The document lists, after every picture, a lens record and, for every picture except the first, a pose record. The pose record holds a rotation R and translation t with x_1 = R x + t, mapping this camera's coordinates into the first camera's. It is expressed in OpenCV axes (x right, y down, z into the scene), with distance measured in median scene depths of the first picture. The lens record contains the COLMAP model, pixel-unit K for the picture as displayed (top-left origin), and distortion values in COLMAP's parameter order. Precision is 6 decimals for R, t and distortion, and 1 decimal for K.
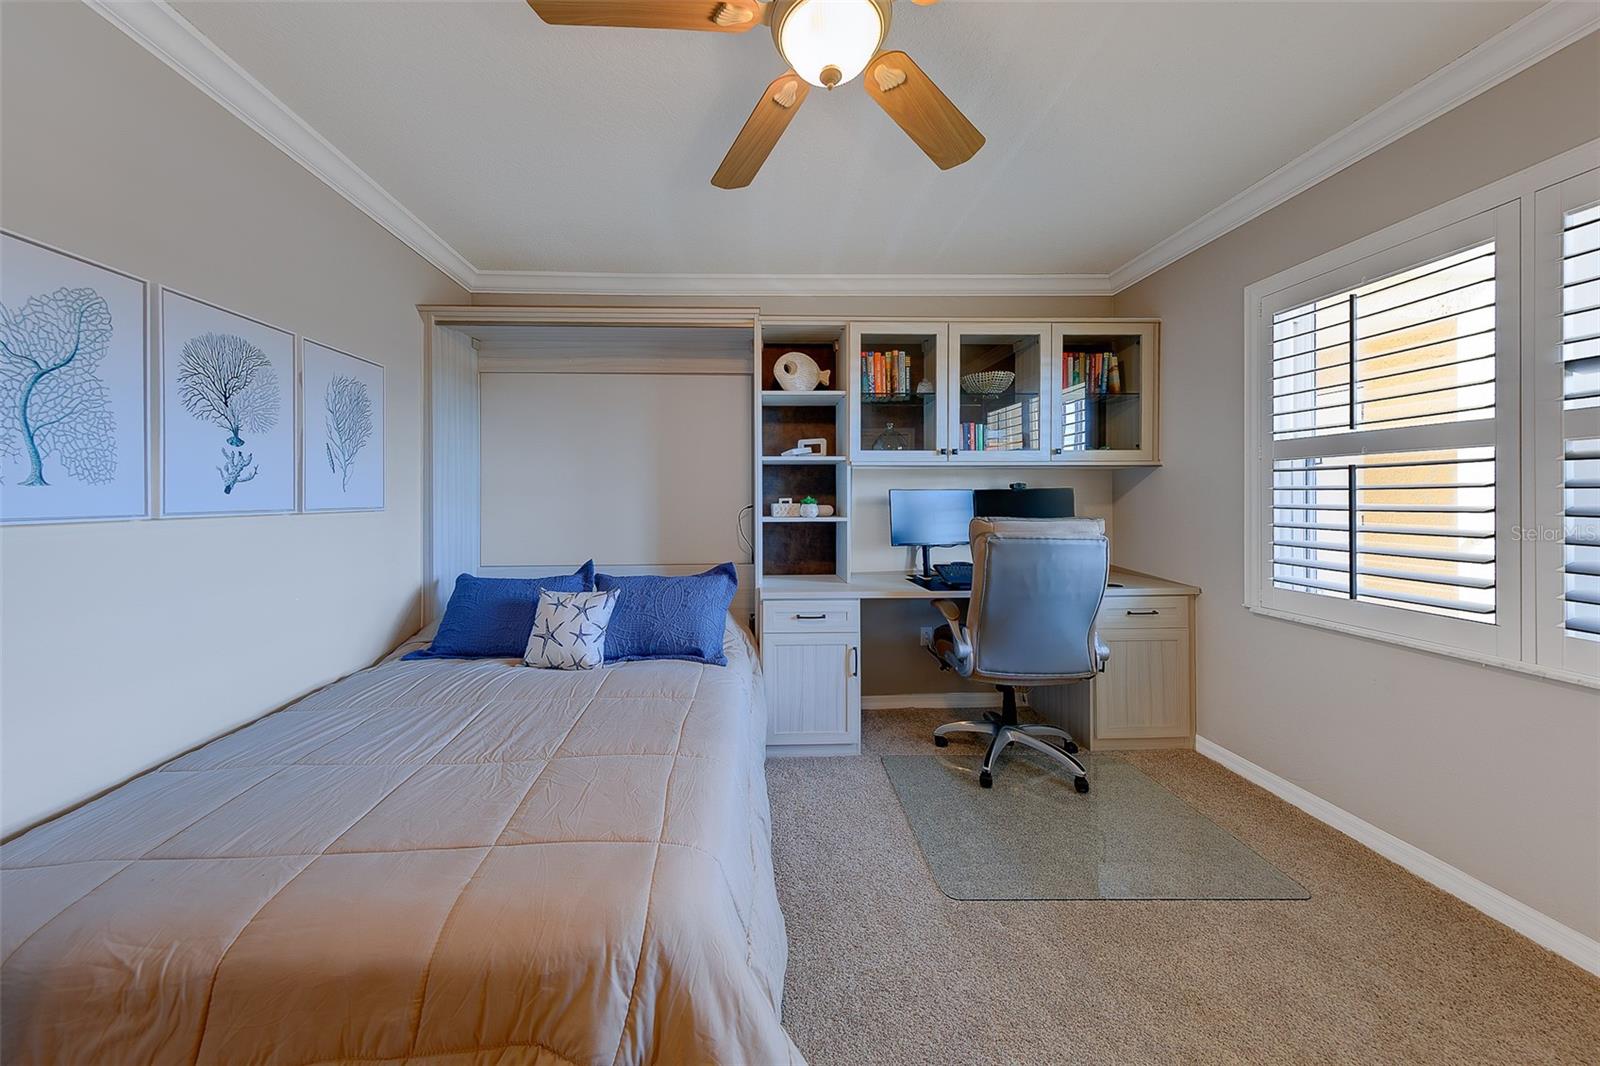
lens RADIAL K [[516.5, 0, 797.1], [0, 516.5, 498.9], [0, 0, 1]] dist [0.006754, -0.000063]
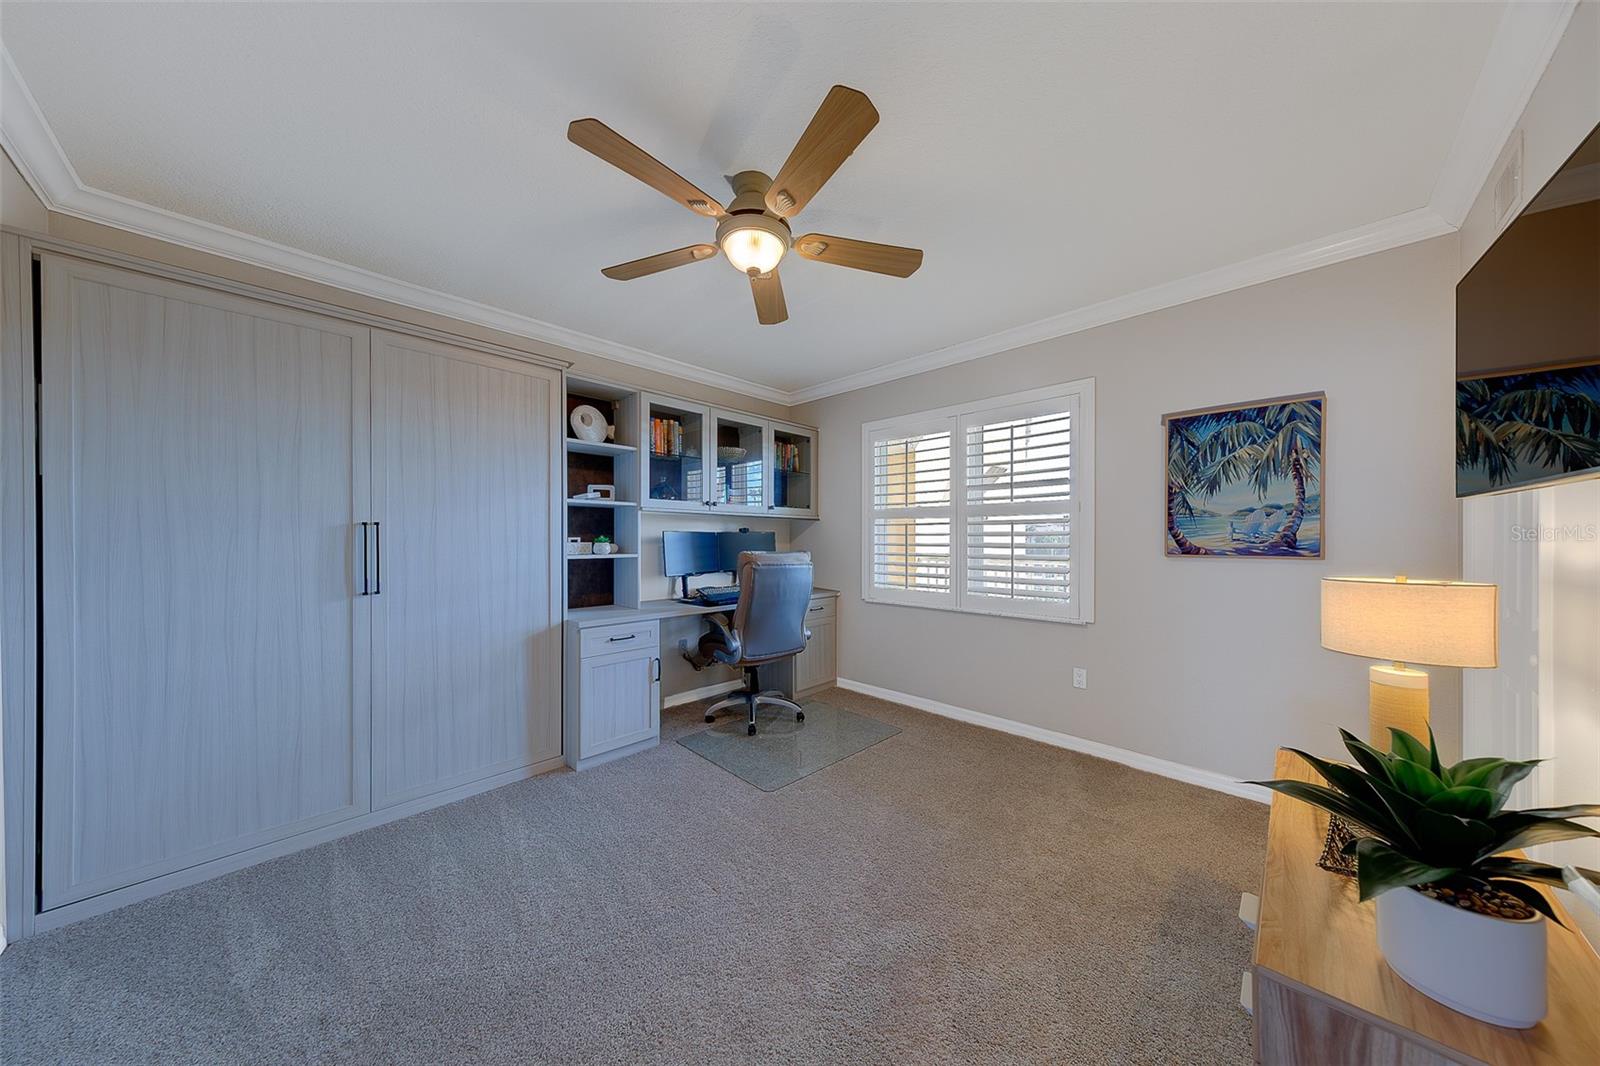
lens RADIAL K [[500.6, 0, 810.2], [0, 500.6, 538.1], [0, 0, 1]] dist [0.005096, -0.000050]
pose [[0.711590, 0.006768, 0.702562, -0.435303], [-0.005713, 0.999976, -0.003847, 0.001838], [-0.702572, -0.001276, 0.711612, -0.104480]]
